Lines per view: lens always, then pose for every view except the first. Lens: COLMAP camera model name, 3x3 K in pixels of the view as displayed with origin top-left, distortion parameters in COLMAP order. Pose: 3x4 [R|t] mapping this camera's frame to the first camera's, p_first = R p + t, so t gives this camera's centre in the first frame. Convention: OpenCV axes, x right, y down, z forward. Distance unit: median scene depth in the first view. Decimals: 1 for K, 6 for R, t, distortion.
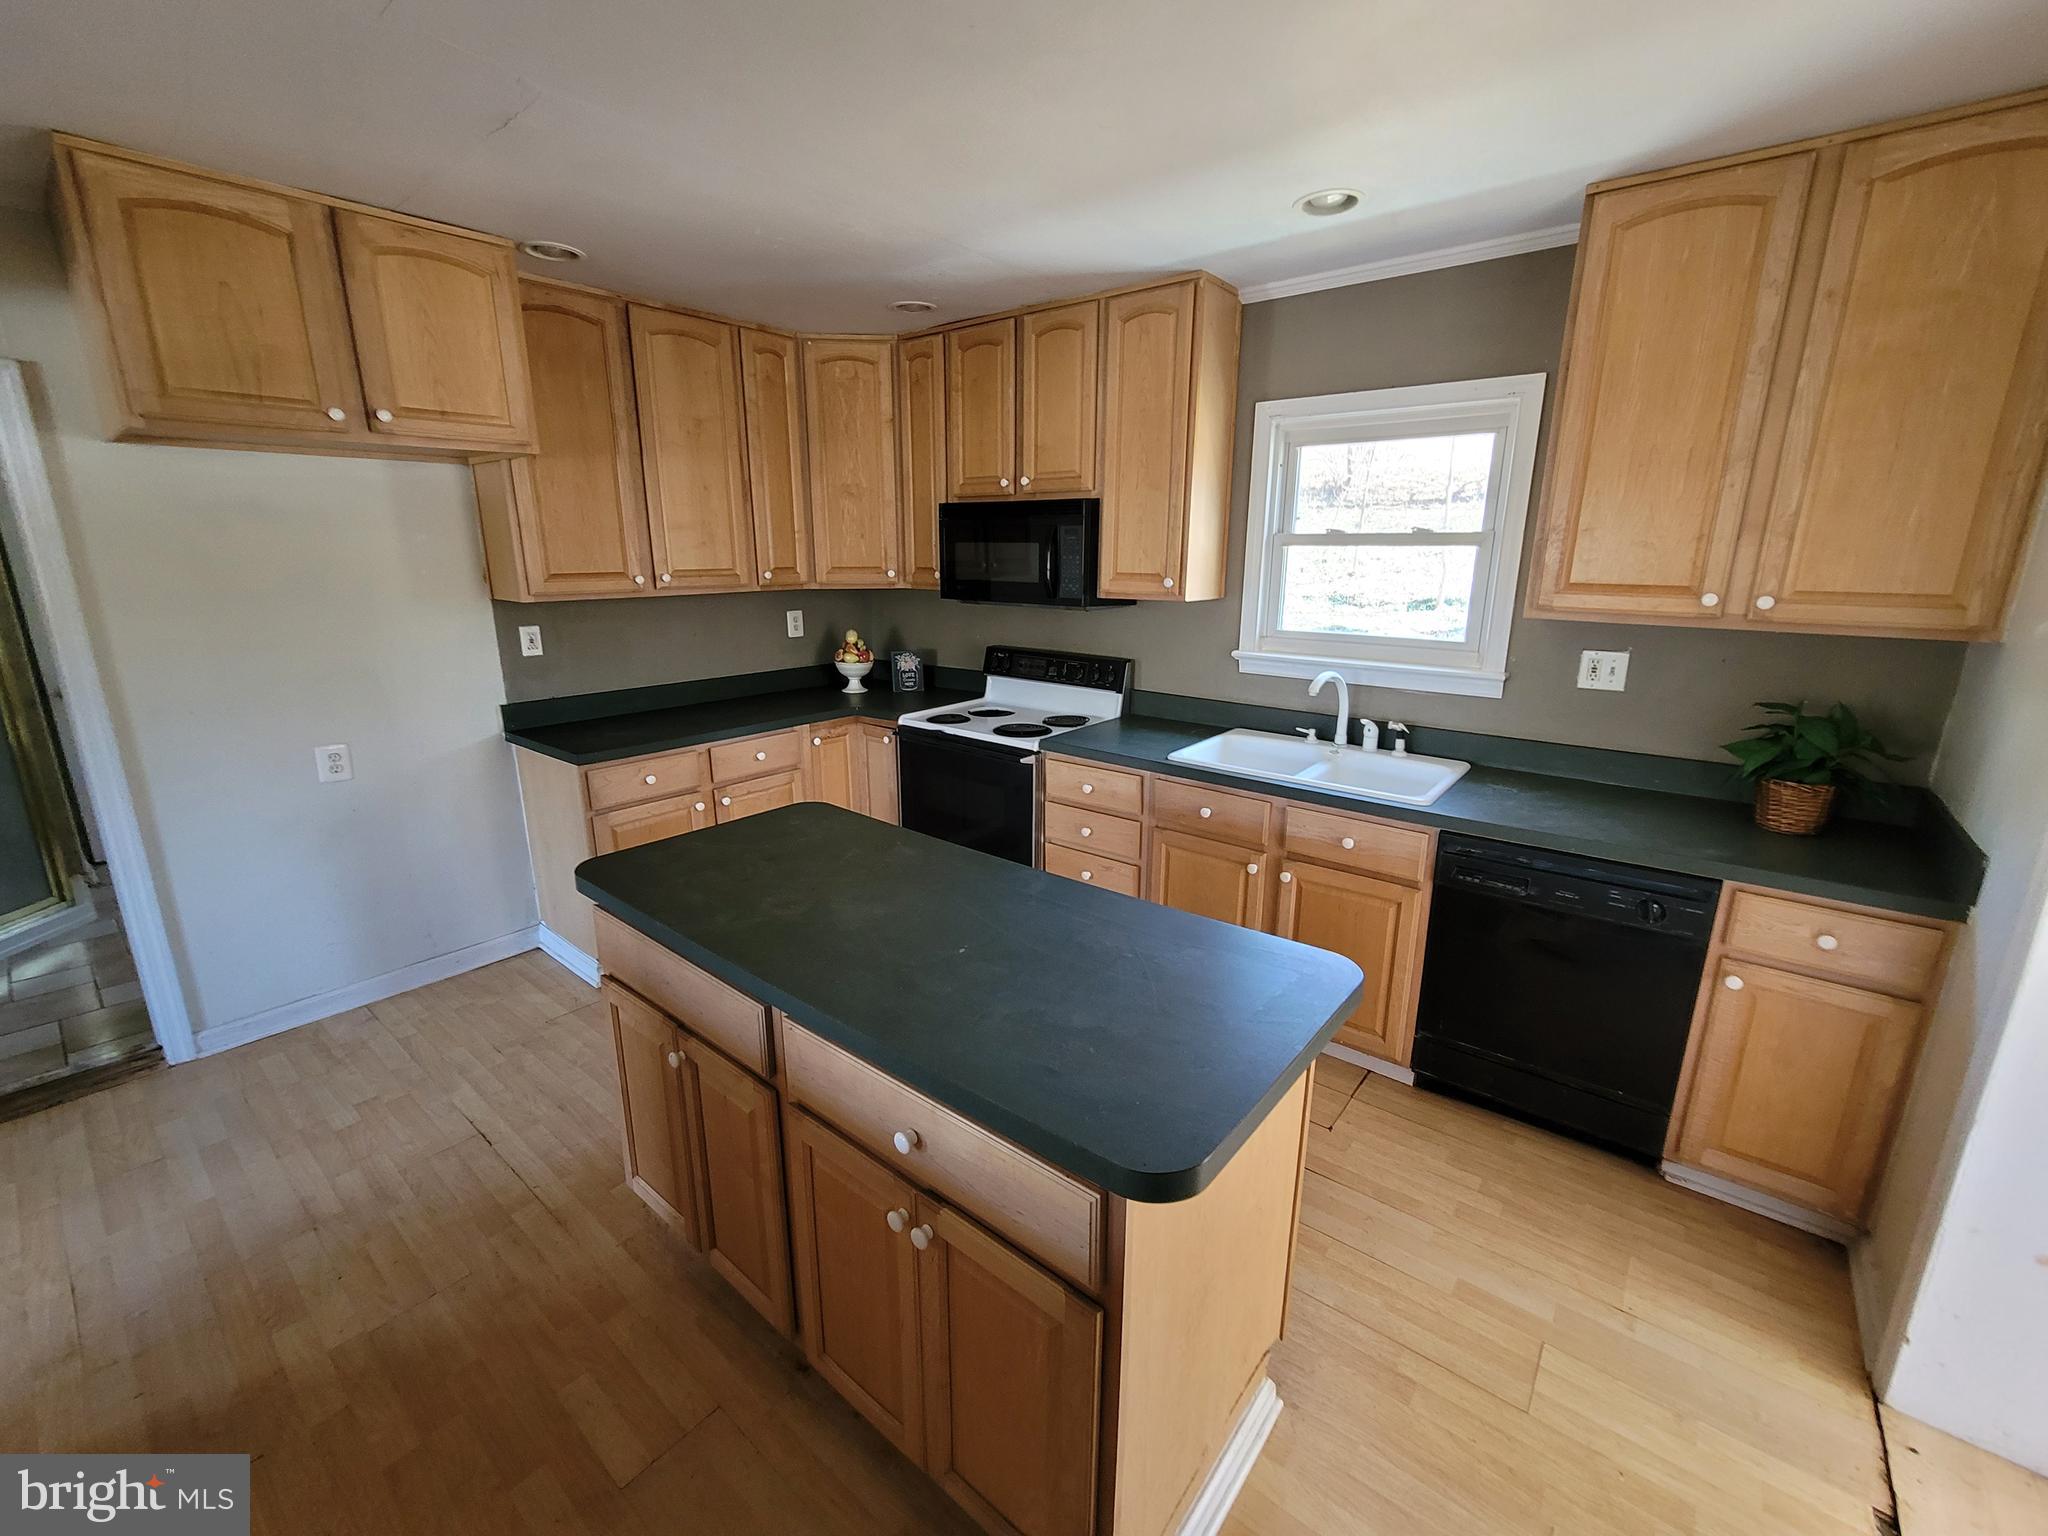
lens RADIAL K [[838.1, 0, 1024.0], [0, 838.1, 760.8], [0, 0, 1]] dist [-0.007168, 0.001983]
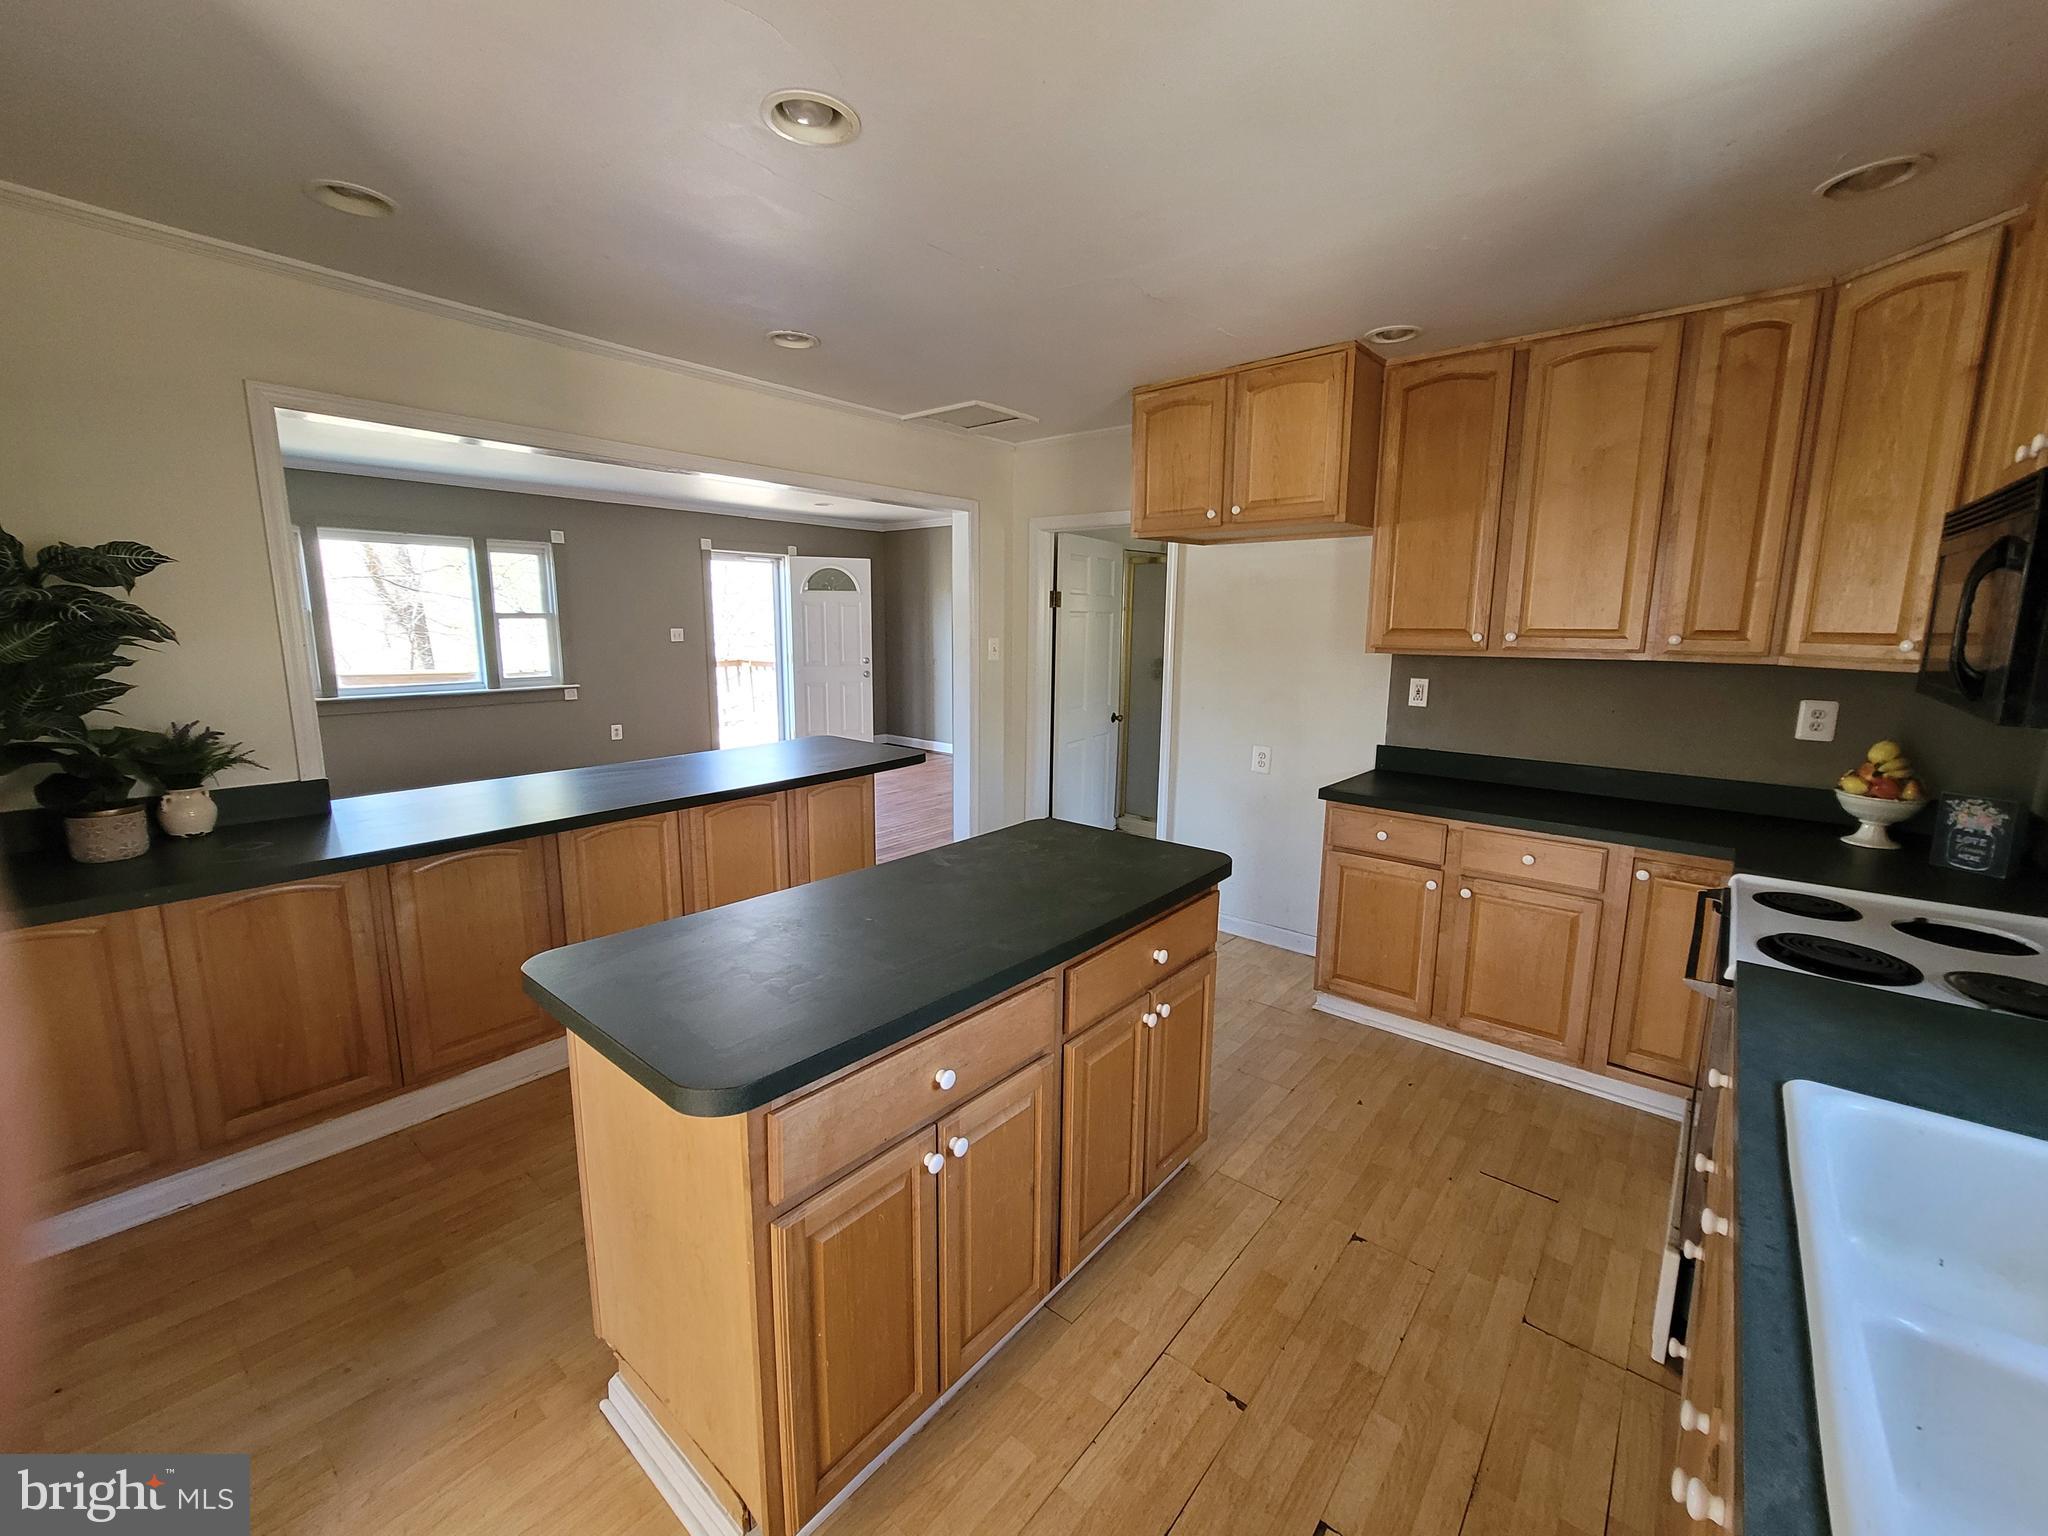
lens RADIAL K [[838.1, 0, 1026.0], [0, 838.1, 759.9], [0, 0, 1]] dist [-0.007168, 0.001983]
pose [[-0.013427, 0.165188, -0.986171, 0.528013], [-0.254094, 0.953320, 0.163145, -0.119396], [0.967086, 0.252771, 0.029173, 0.560536]]
